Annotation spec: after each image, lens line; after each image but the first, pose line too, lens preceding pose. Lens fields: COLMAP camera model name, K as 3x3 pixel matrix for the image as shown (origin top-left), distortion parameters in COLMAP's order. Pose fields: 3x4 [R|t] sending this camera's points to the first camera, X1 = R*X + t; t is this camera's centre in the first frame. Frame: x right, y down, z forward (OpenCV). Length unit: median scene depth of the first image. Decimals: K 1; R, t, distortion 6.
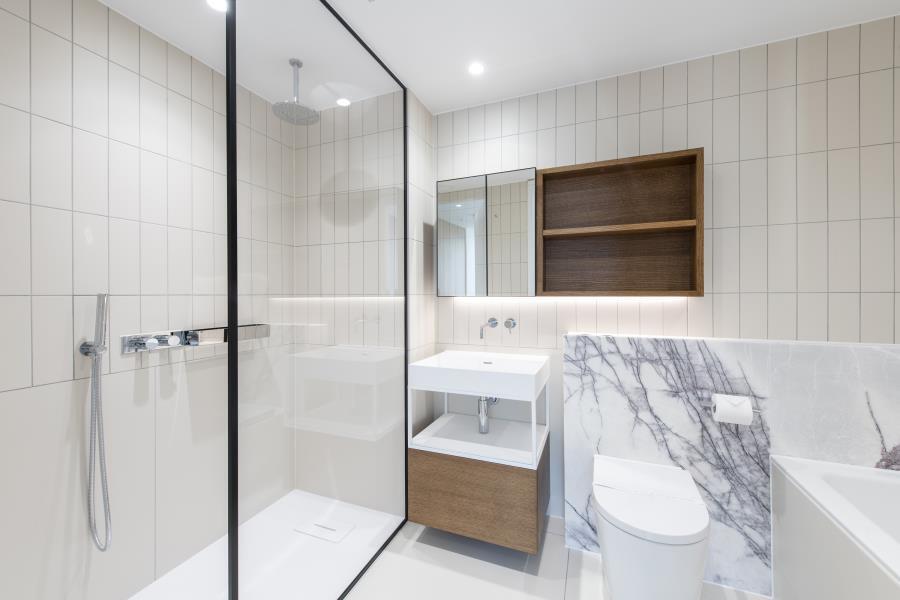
lens RADIAL K [[356.6, 0, 450.0], [0, 356.6, 295.7], [0, 0, 1]] dist [0.001437, 0.000034]
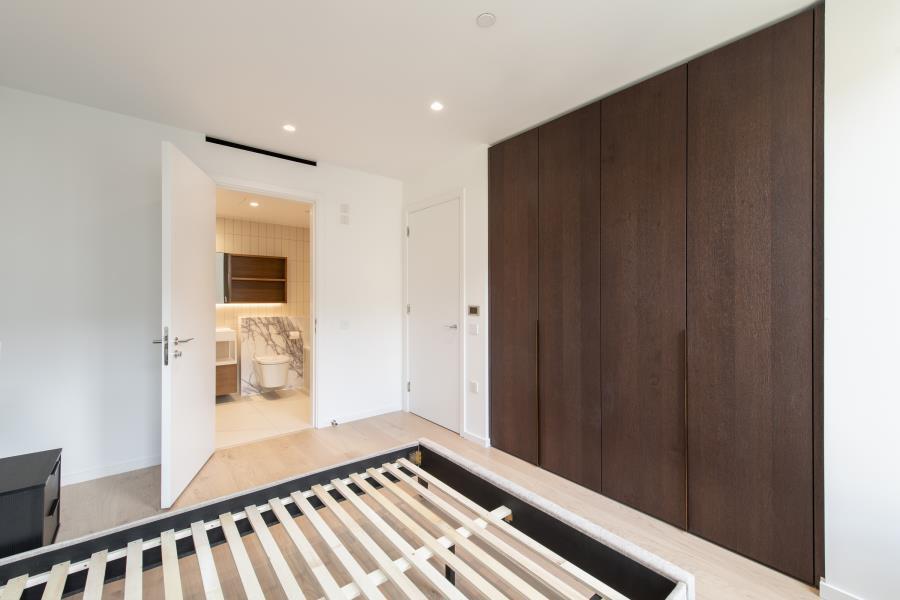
lens RADIAL K [[367.9, 0, 446.7], [0, 367.9, 296.5], [0, 0, 1]] dist [0.001816, 0.000074]
pose [[0.483739, 0.008208, 0.875174, -1.477319], [0.000695, 0.999952, -0.009762, -0.024598], [-0.875212, 0.005331, 0.483710, -1.843267]]
